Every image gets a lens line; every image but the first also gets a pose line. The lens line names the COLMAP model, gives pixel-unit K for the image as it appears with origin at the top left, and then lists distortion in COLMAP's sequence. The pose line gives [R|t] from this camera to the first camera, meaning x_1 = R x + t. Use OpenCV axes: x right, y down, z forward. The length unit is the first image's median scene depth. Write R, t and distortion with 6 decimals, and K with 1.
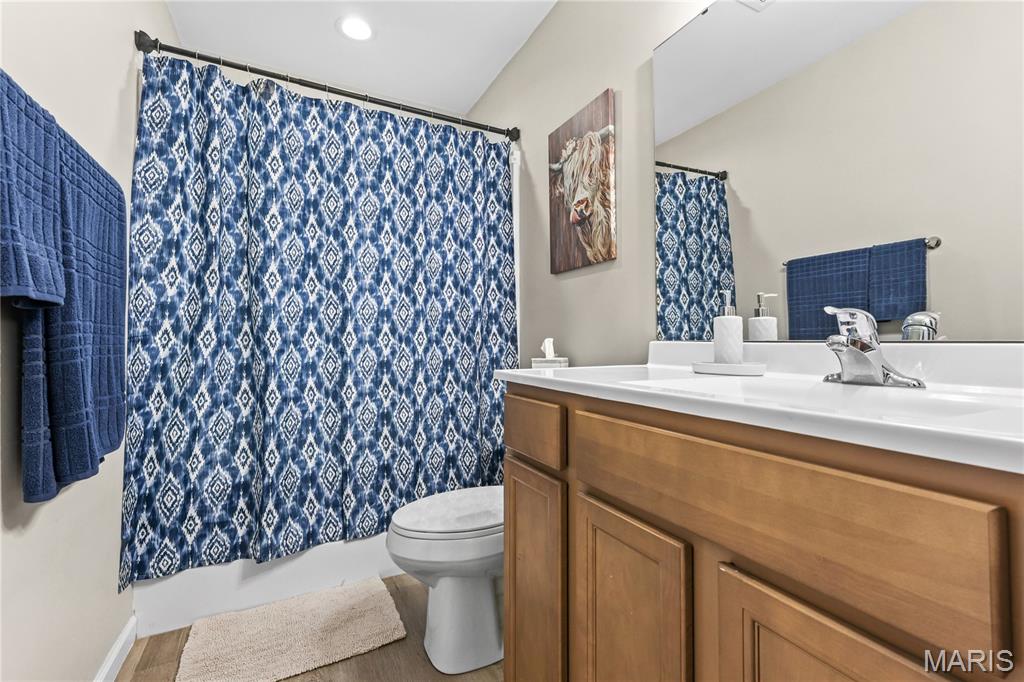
lens RADIAL K [[445.6, 0, 509.6], [0, 445.6, 341.8], [0, 0, 1]] dist [0.003224, 0.000957]
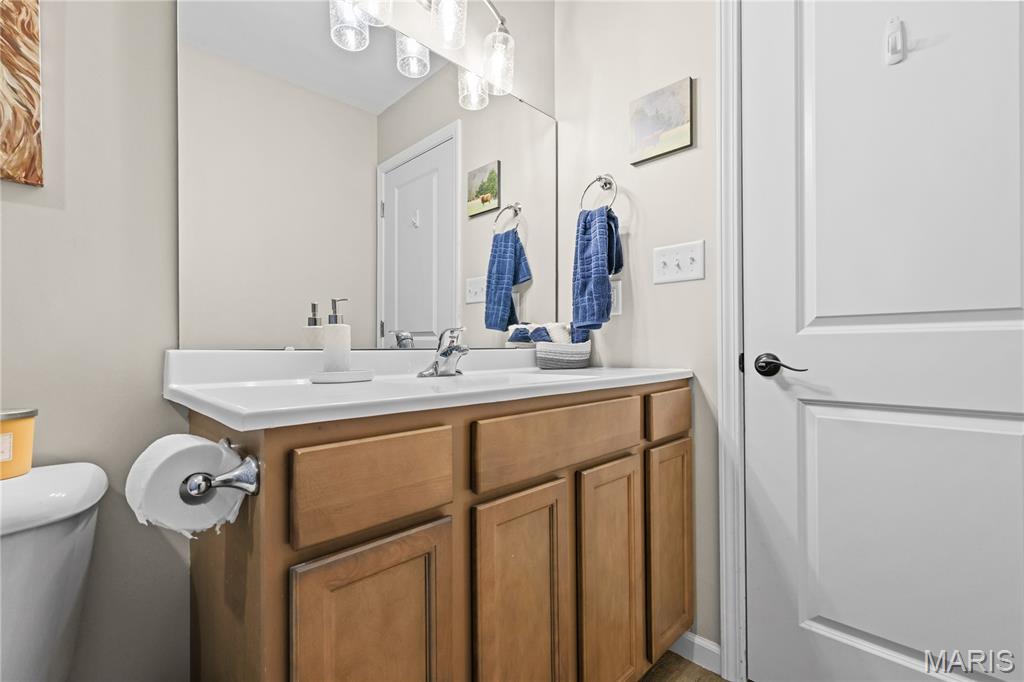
lens RADIAL K [[445.6, 0, 512.3], [0, 445.6, 346.7], [0, 0, 1]] dist [0.003224, 0.000957]
pose [[-0.315149, 0.000263, 0.949042, -0.988036], [0.000010, 1.000000, -0.000274, -0.010394], [-0.949042, -0.000076, -0.315149, 1.563311]]
